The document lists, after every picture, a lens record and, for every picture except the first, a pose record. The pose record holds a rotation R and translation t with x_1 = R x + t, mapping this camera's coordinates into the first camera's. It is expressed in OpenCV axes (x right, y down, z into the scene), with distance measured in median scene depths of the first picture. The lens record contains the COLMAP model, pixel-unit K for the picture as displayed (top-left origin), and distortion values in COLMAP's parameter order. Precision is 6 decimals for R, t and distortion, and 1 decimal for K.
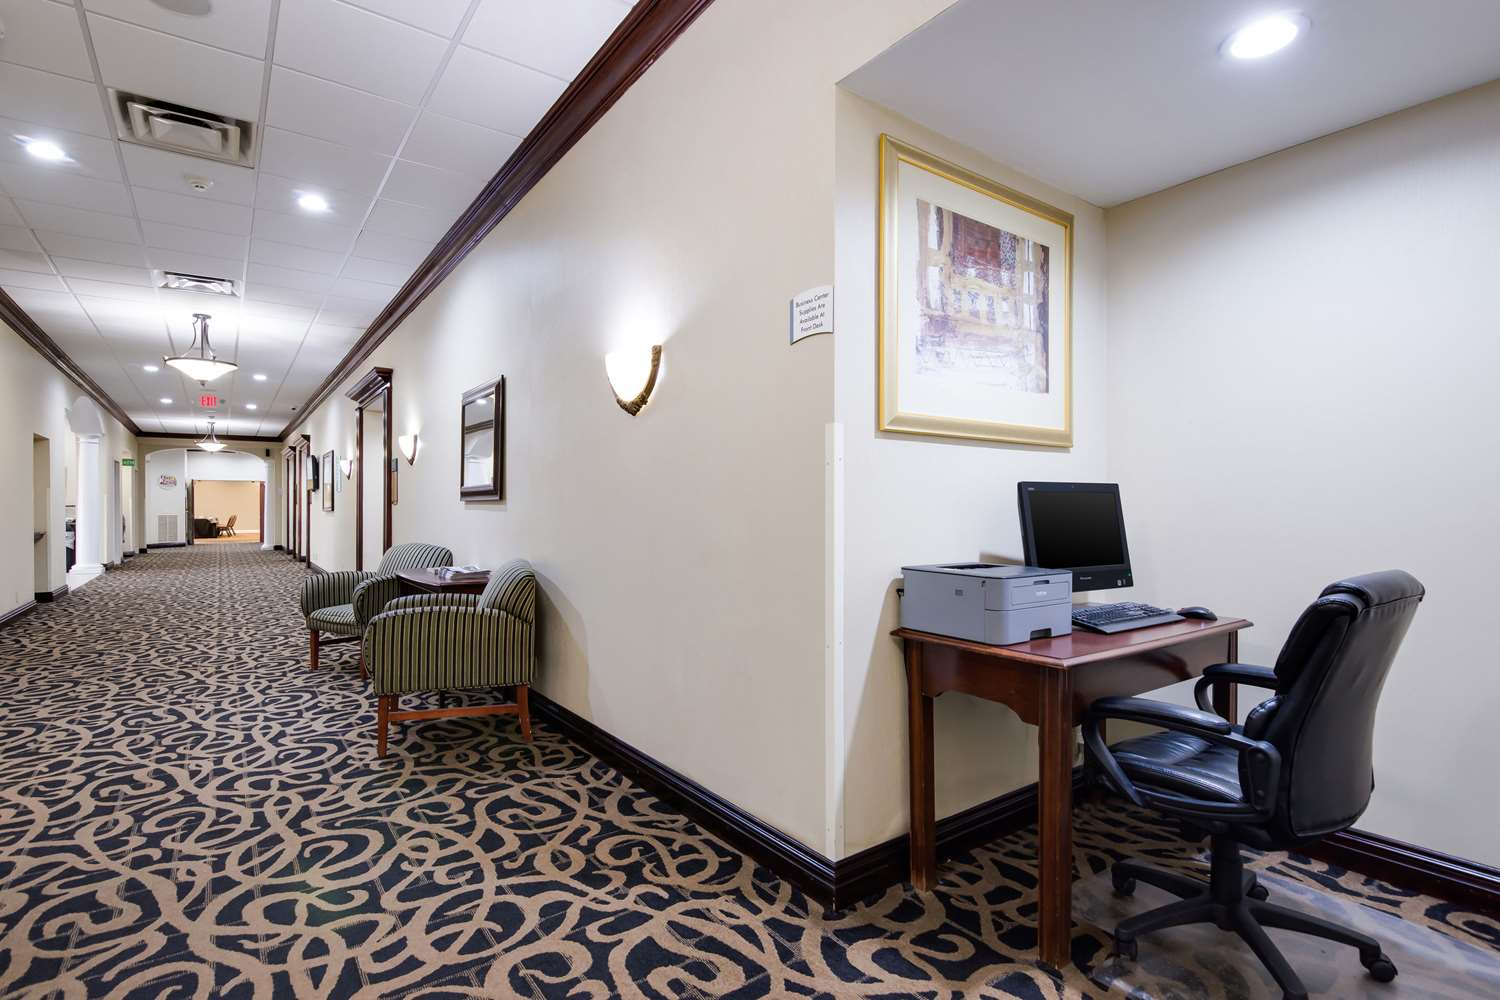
lens RADIAL K [[735.3, 0, 753.0], [0, 735.3, 508.7], [0, 0, 1]] dist [0.001260, -0.000847]
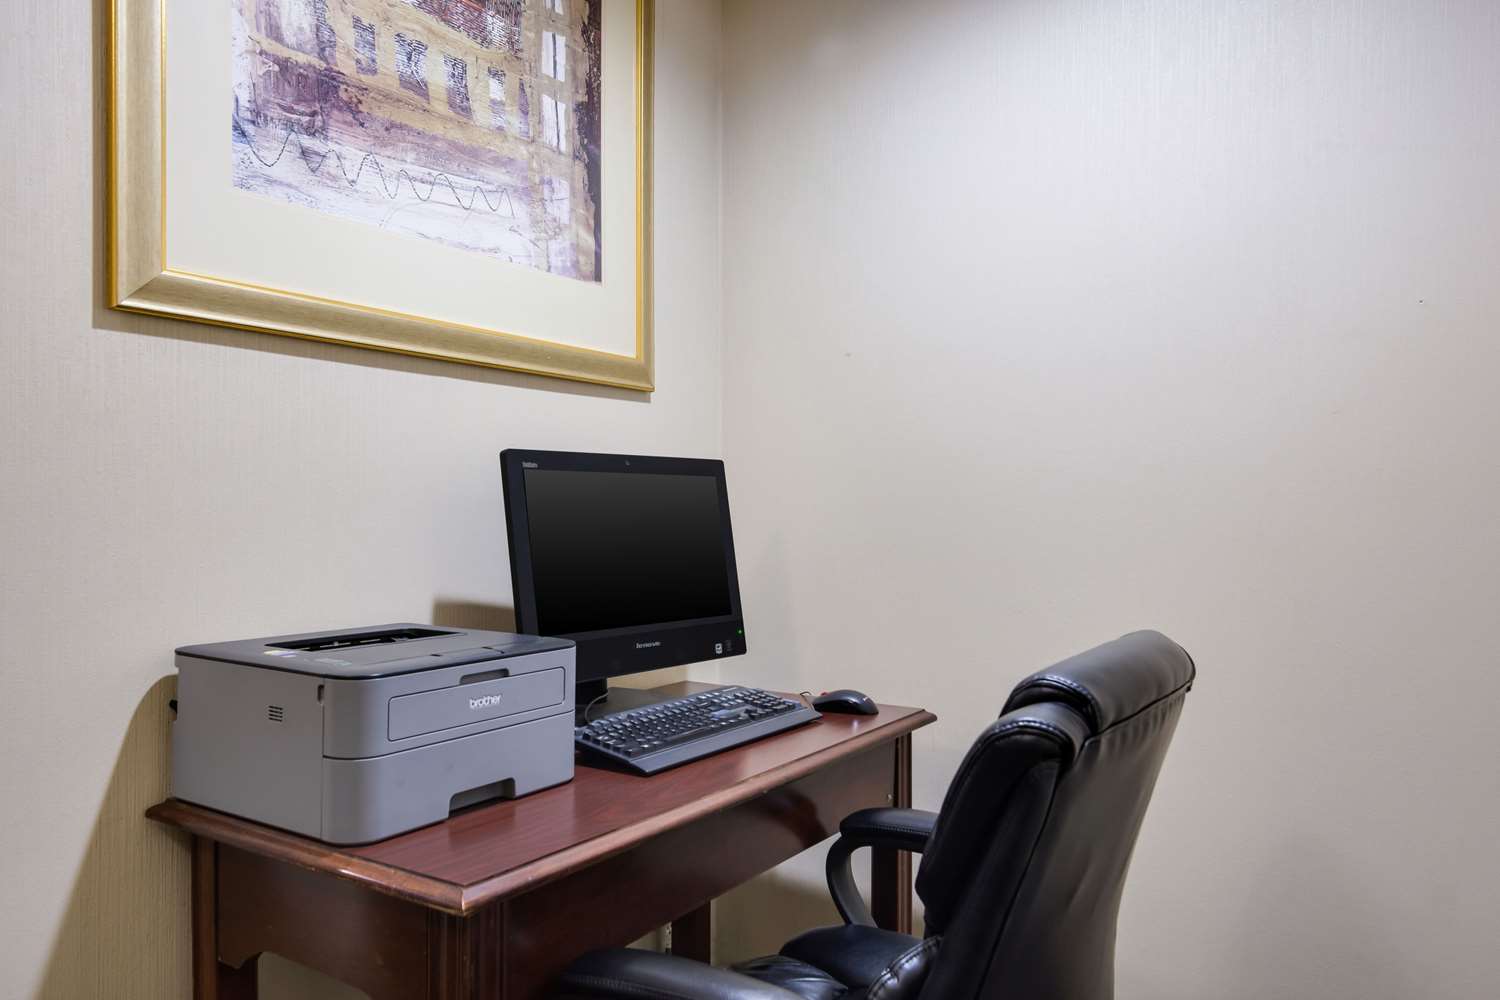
lens RADIAL K [[1037.7, 0, 750.0], [0, 1037.7, 500.0], [0, 0, 1]] dist [0.032229, 0.000779]
pose [[0.937428, 0.003645, 0.348161, 0.277683], [-0.000085, 0.999948, -0.010238, 0.002881], [-0.348180, 0.009568, 0.937379, 0.318482]]
